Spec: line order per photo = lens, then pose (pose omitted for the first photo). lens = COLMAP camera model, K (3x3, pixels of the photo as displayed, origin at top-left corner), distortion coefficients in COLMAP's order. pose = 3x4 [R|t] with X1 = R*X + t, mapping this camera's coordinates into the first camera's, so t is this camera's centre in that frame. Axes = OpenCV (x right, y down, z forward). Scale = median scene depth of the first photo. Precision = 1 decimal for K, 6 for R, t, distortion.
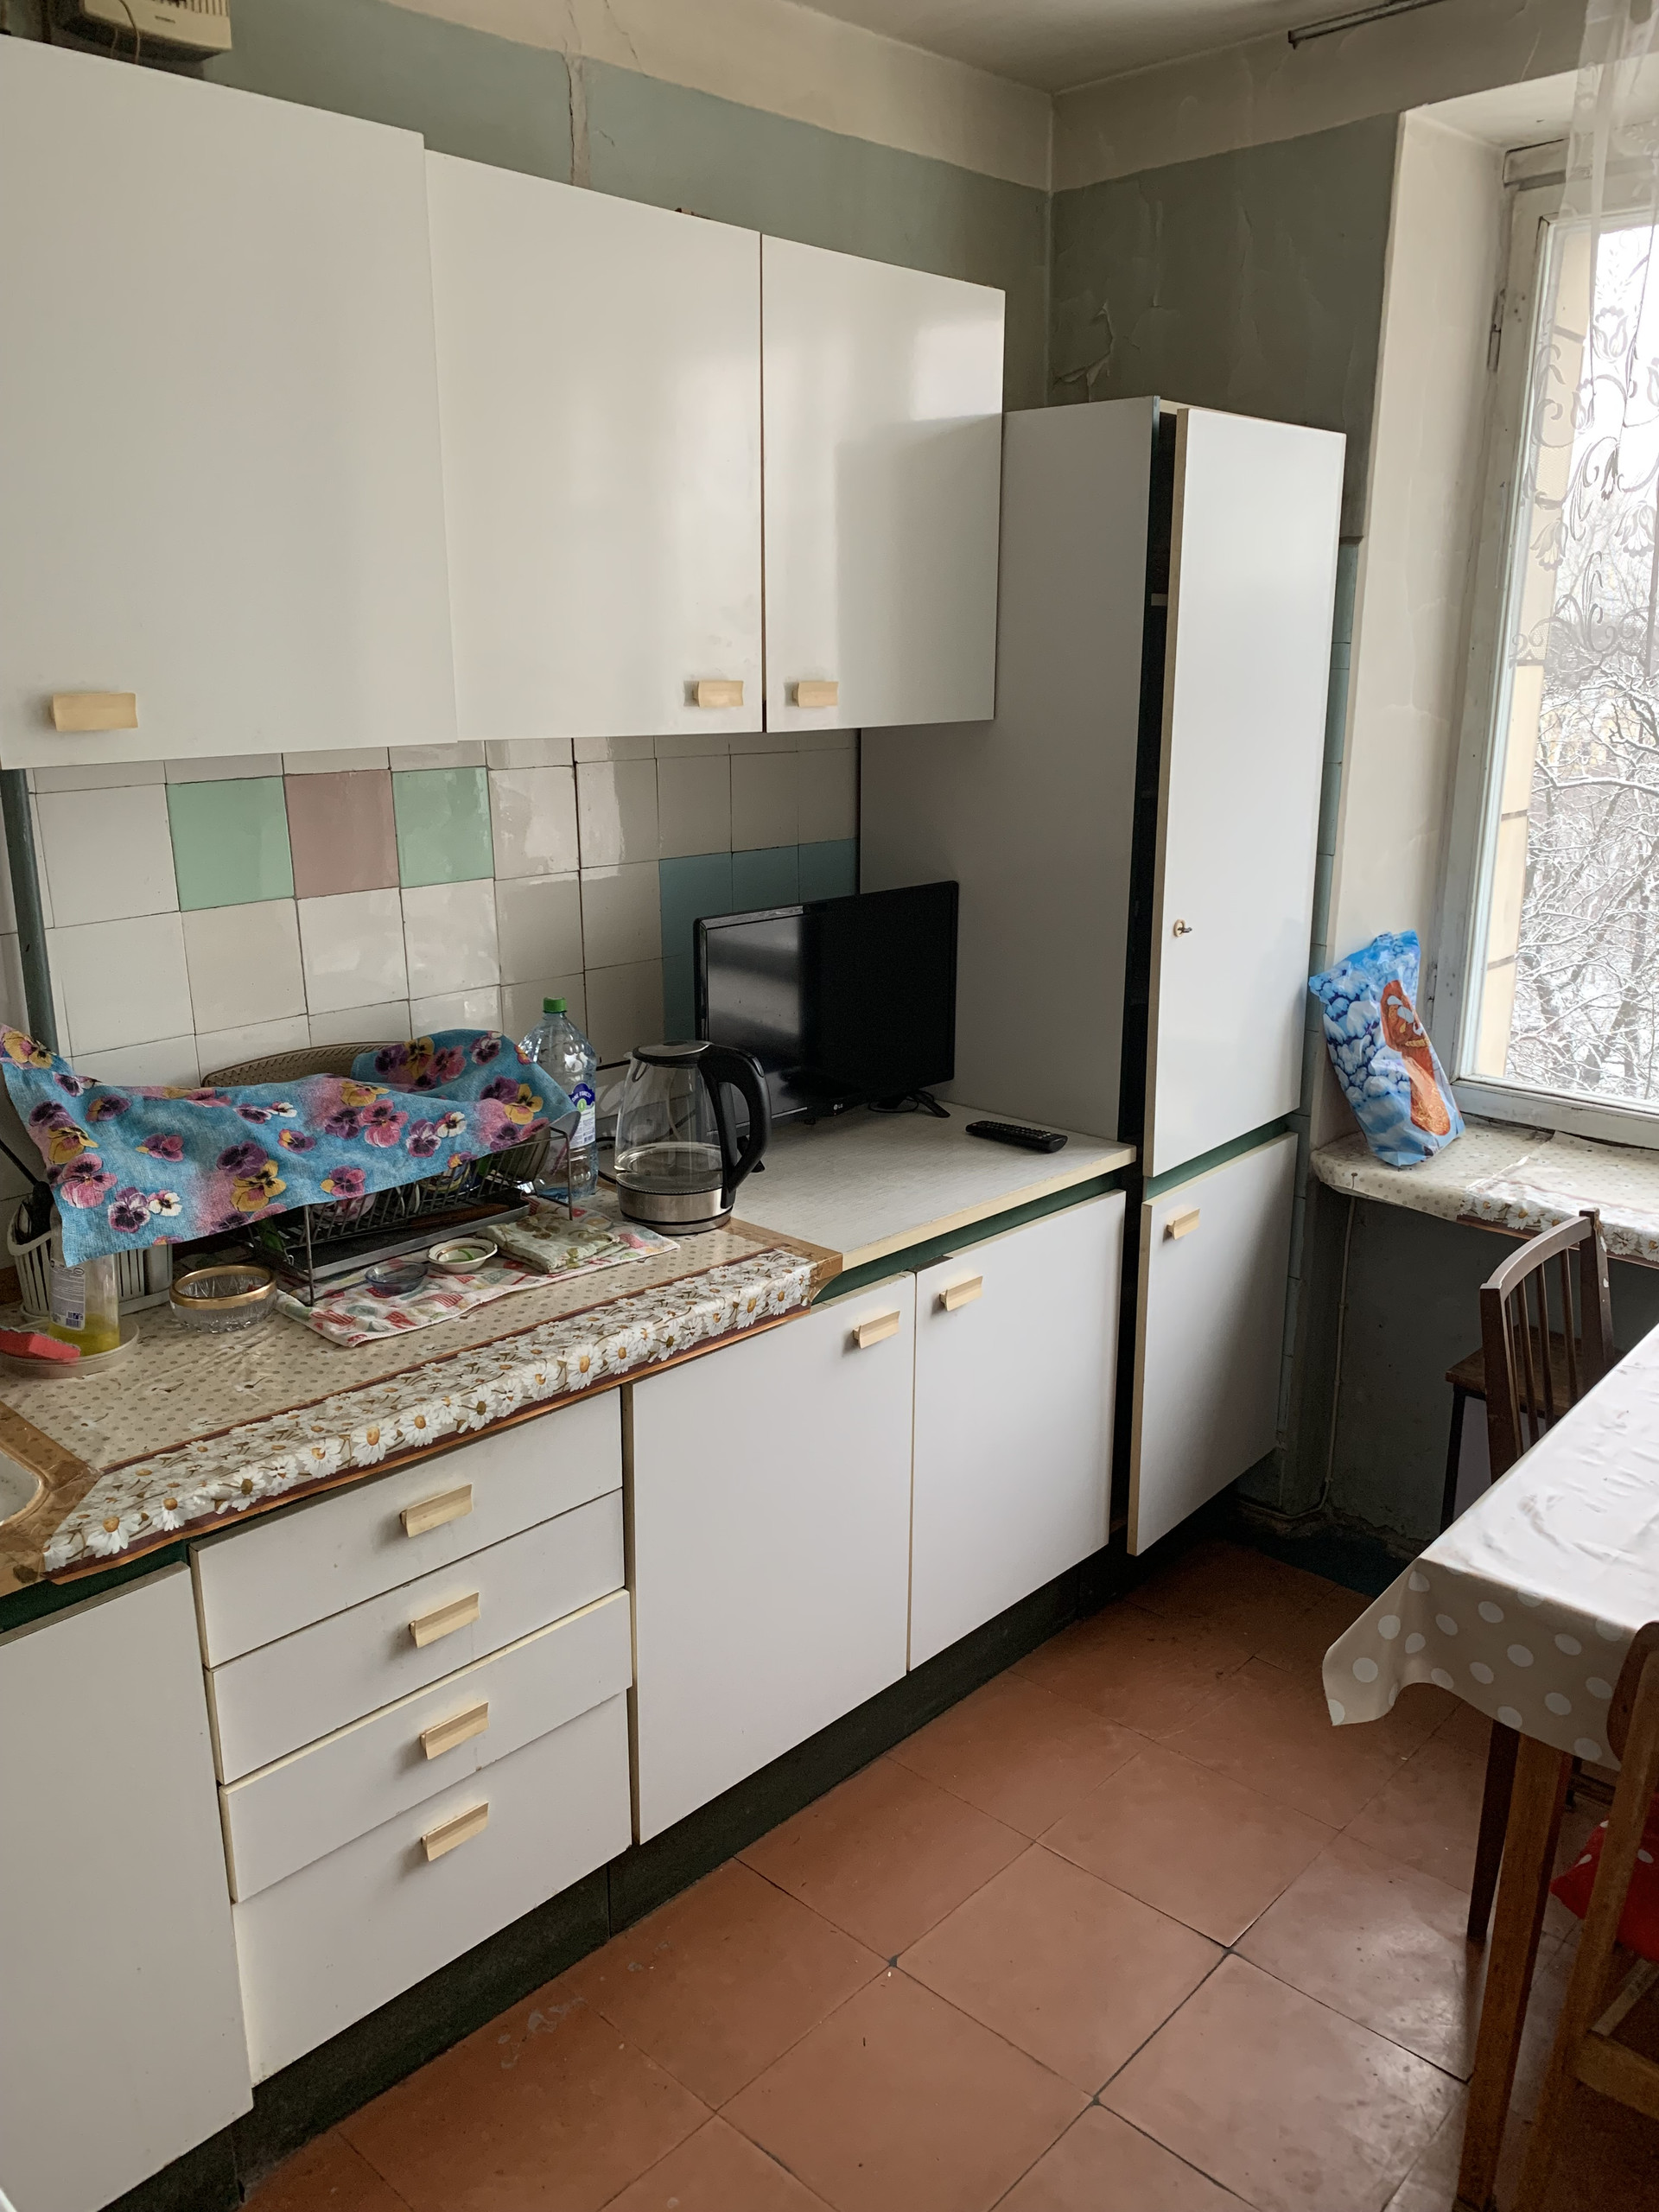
lens RADIAL K [[1678.5, 0, 835.6], [0, 1678.5, 1114.6], [0, 0, 1]] dist [0.006182, -0.002362]
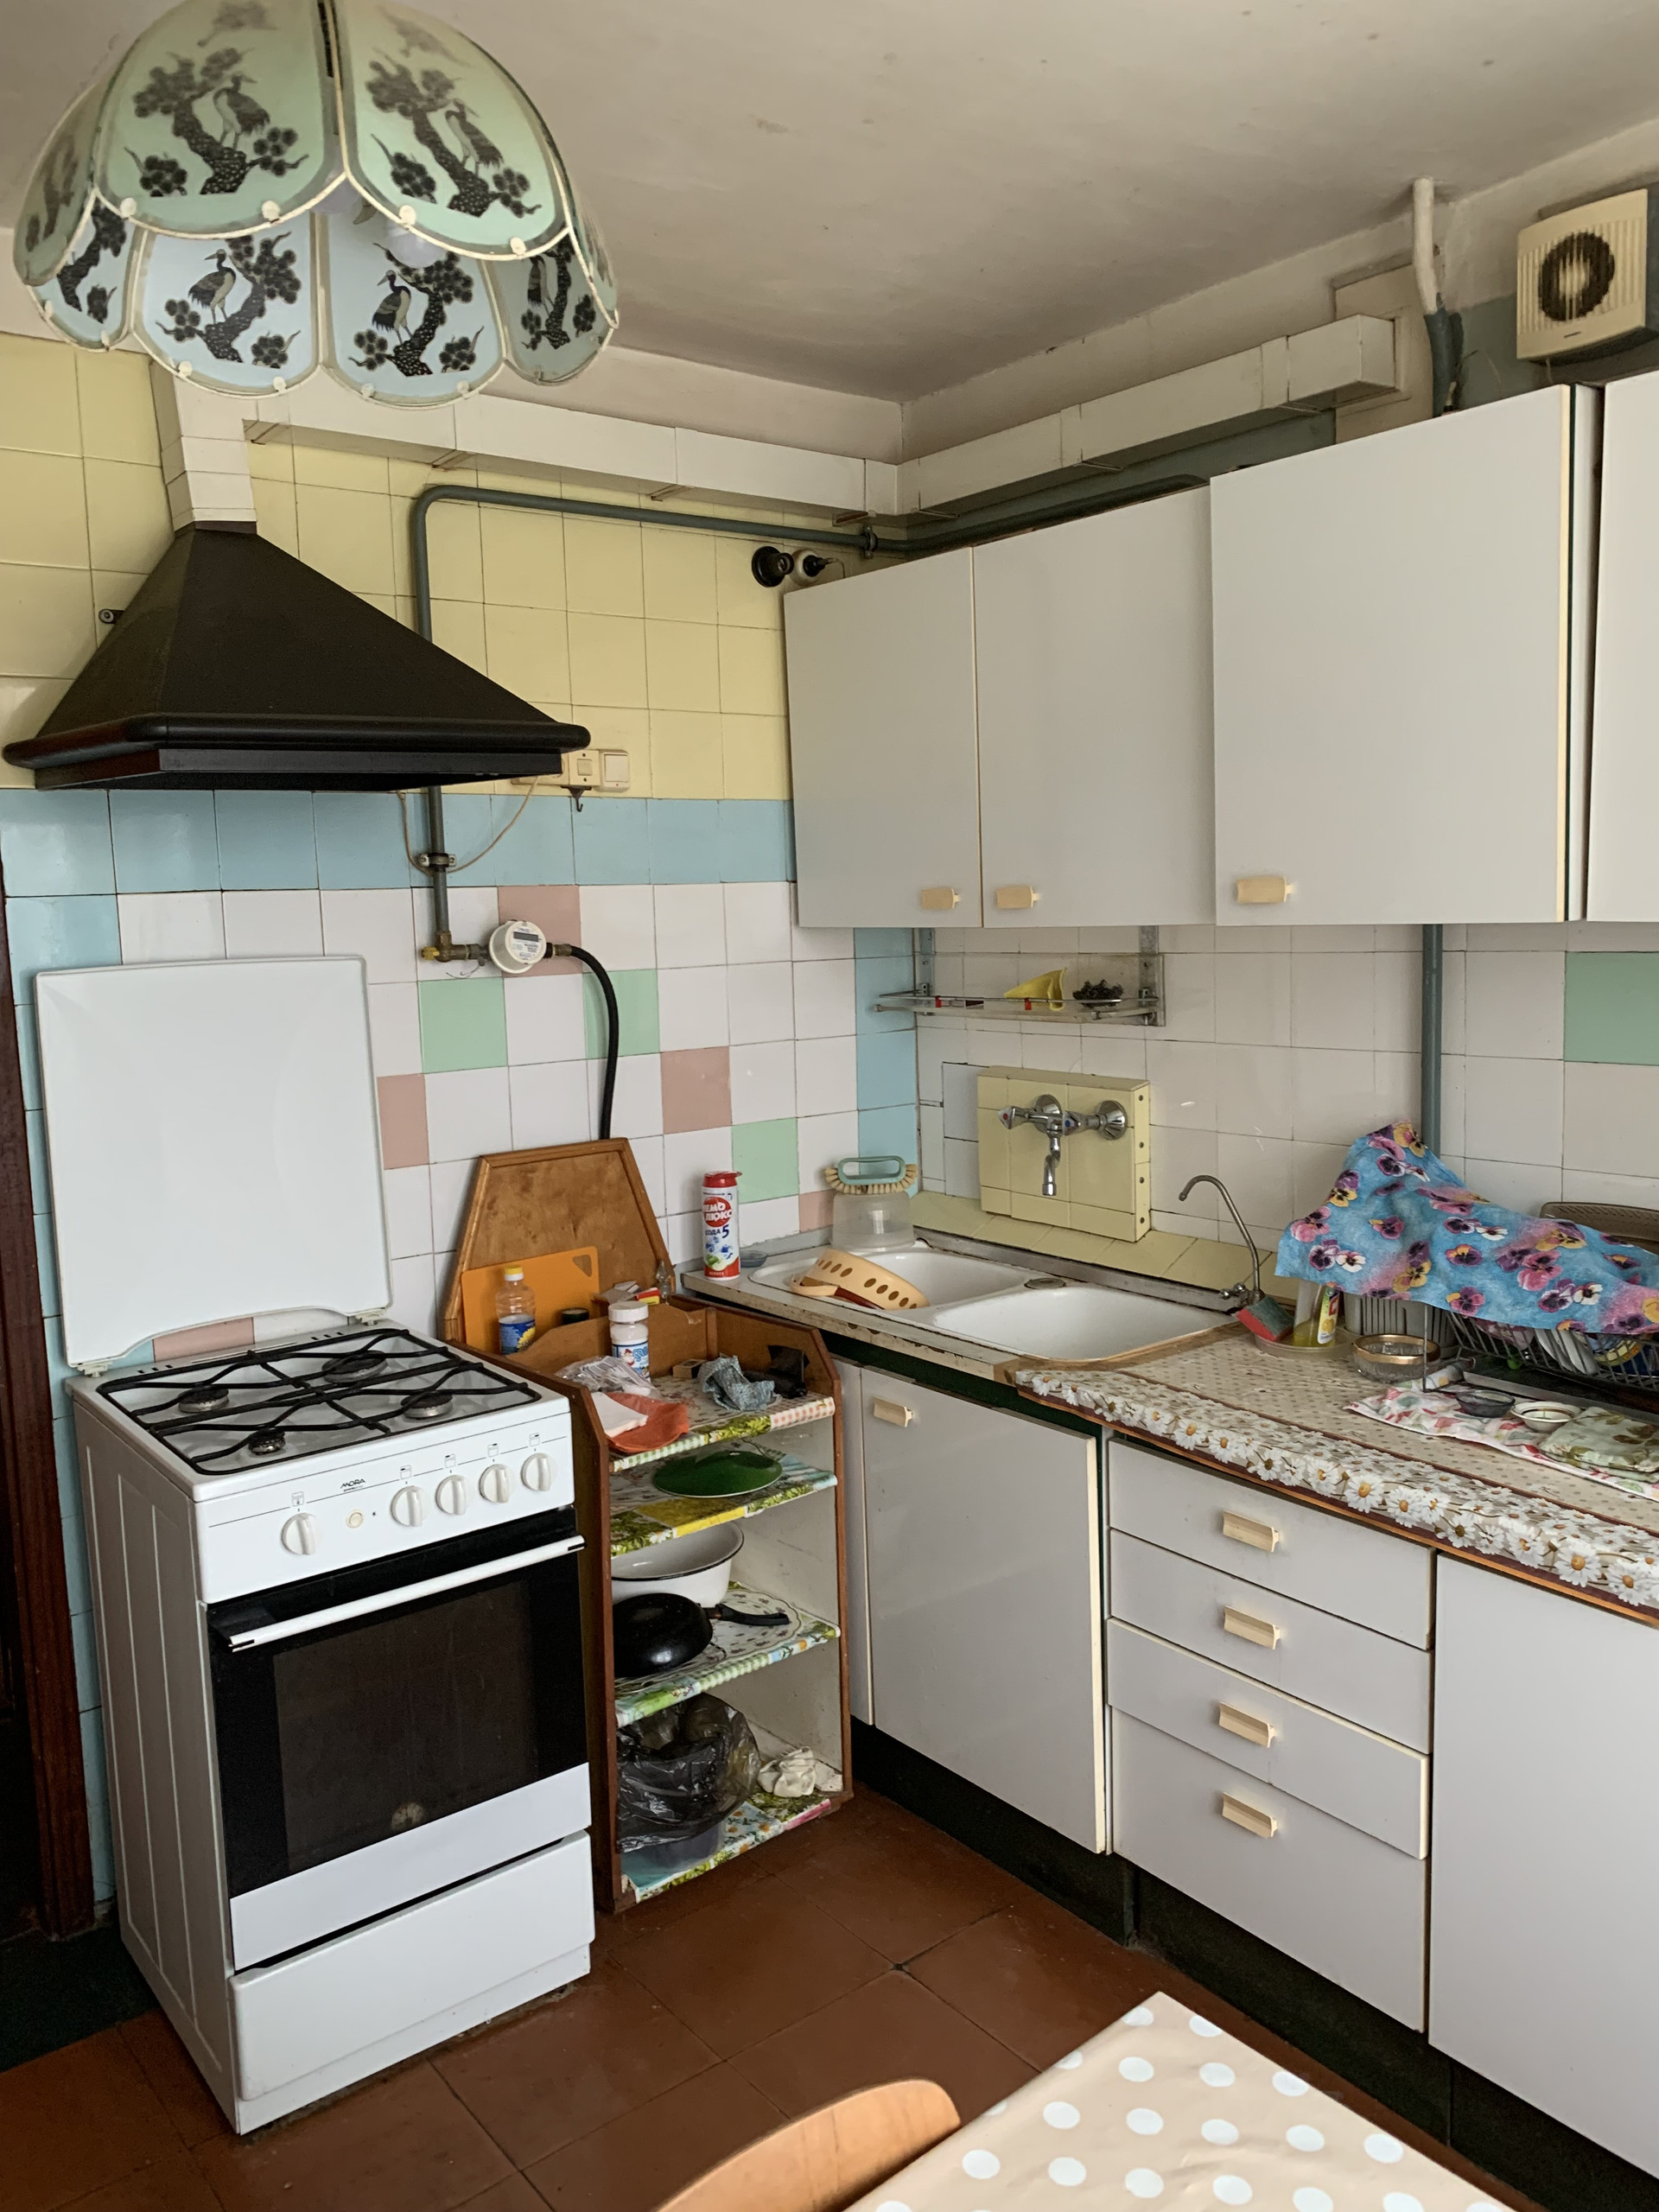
lens RADIAL K [[1678.5, 0, 827.3], [0, 1678.5, 1102.7], [0, 0, 1]] dist [0.006182, -0.002362]
pose [[-0.175719, 0.132744, -0.975450, 0.956998], [-0.227220, 0.958643, 0.171389, -0.202011], [0.957859, 0.251758, -0.138289, 0.778649]]
